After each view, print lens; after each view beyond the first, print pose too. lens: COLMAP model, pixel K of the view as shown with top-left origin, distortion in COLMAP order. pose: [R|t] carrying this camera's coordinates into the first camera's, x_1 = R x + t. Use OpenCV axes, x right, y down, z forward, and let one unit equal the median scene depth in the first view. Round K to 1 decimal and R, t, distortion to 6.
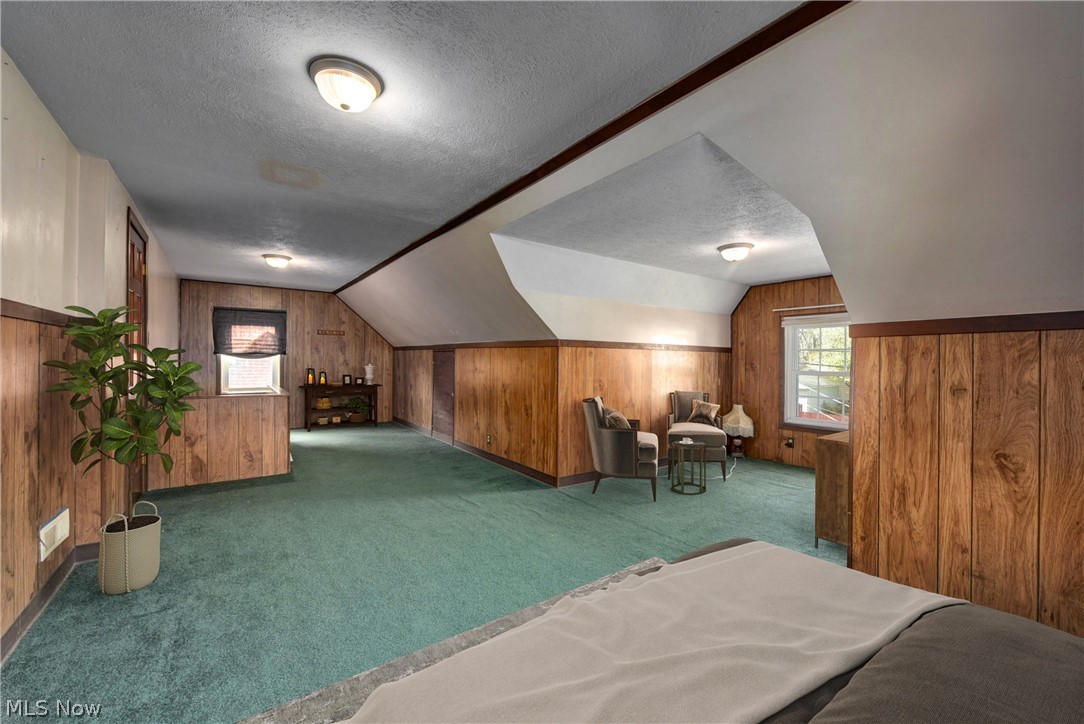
lens RADIAL K [[433.8, 0, 543.7], [0, 433.8, 362.0], [0, 0, 1]] dist [-0.010291, -0.000129]
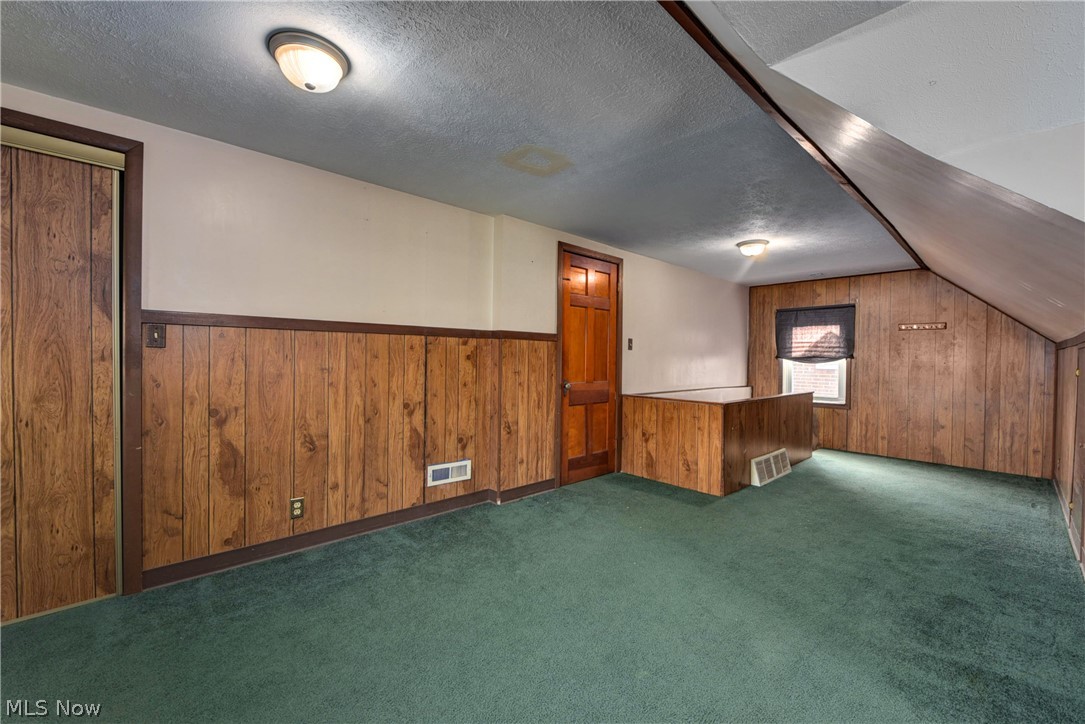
lens RADIAL K [[434.2, 0, 544.2], [0, 434.2, 362.0], [0, 0, 1]] dist [-0.010291, -0.000129]
pose [[0.115619, -0.003206, -0.993288, 0.137509], [-0.016094, 0.999857, -0.005100, 0.002673], [0.993163, 0.016575, 0.115551, 0.365155]]
